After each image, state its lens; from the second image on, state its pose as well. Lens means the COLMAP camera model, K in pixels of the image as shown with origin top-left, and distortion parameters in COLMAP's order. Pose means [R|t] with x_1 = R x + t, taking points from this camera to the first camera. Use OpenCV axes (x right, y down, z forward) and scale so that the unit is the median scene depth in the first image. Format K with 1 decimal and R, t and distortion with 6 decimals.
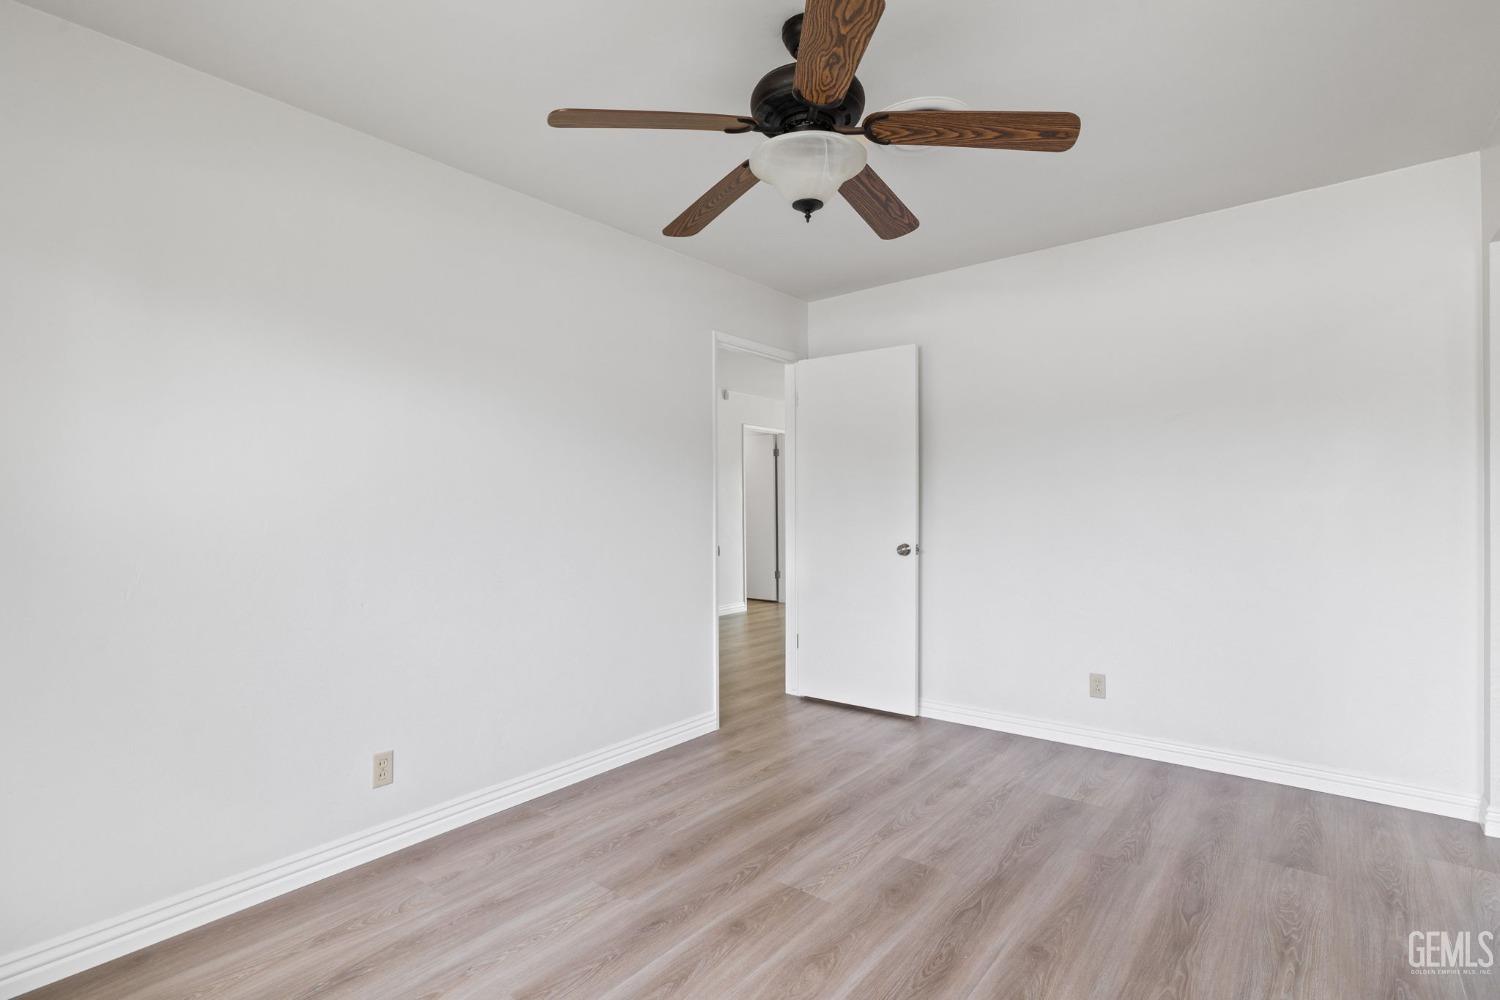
lens RADIAL K [[723.9, 0, 745.4], [0, 723.9, 504.2], [0, 0, 1]] dist [0.001345, 0.001120]
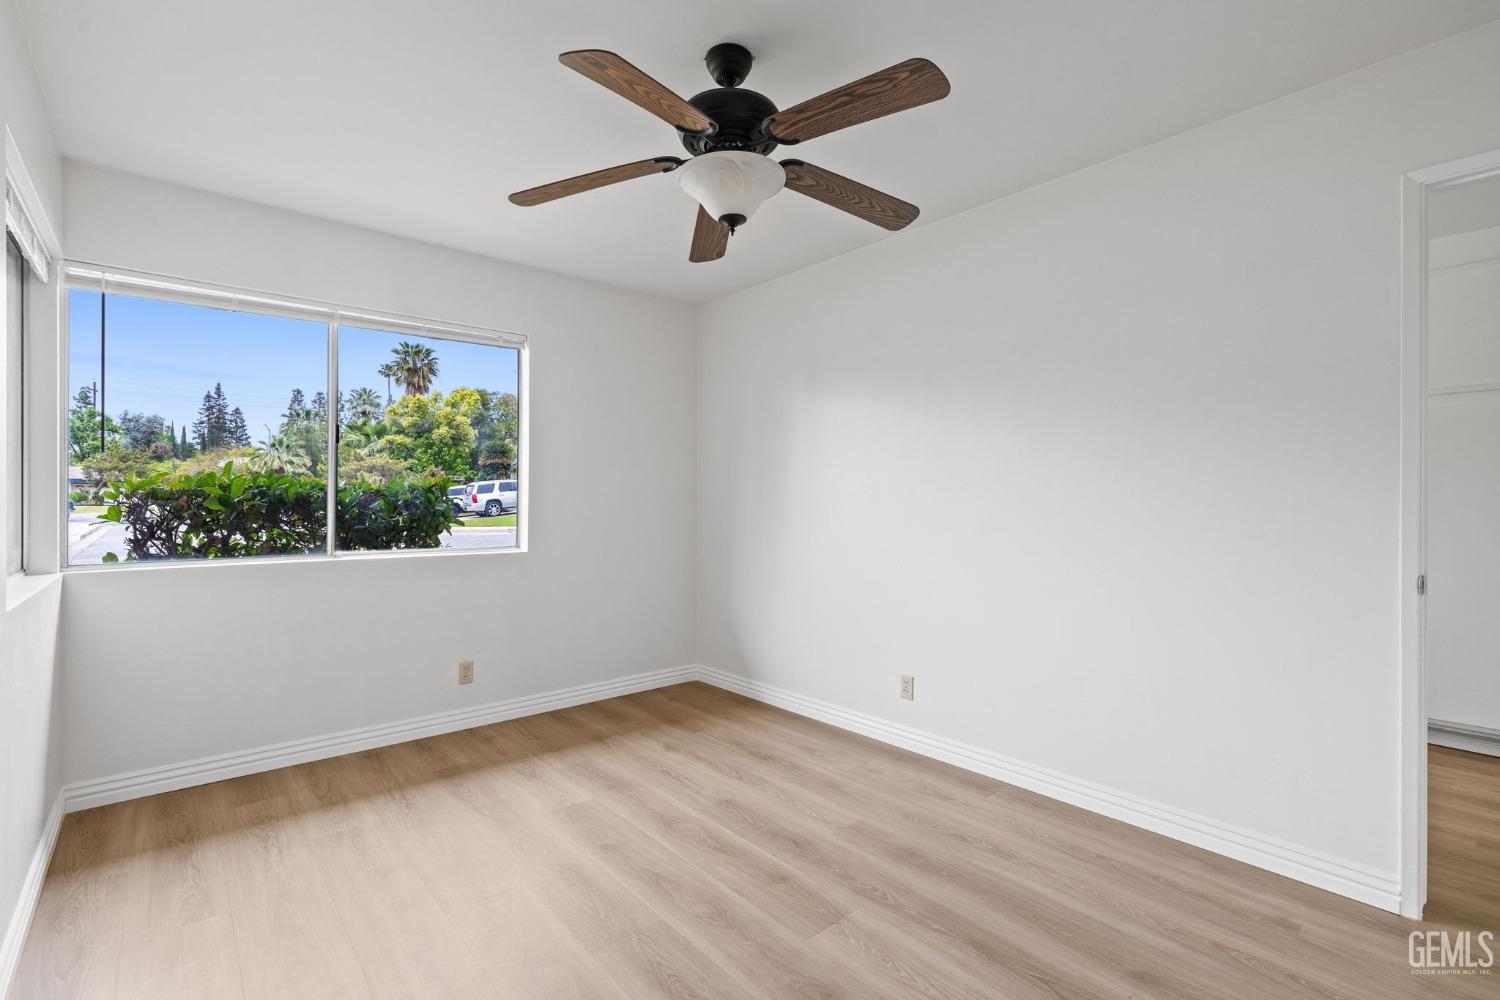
lens RADIAL K [[675.7, 0, 747.8], [0, 675.7, 500.6], [0, 0, 1]] dist [-0.000510, 0.000106]
pose [[-0.181880, 0.006209, -0.983301, 0.870921], [0.000808, 0.999981, 0.006165, -0.002597], [0.983320, 0.000327, -0.181881, 0.980170]]
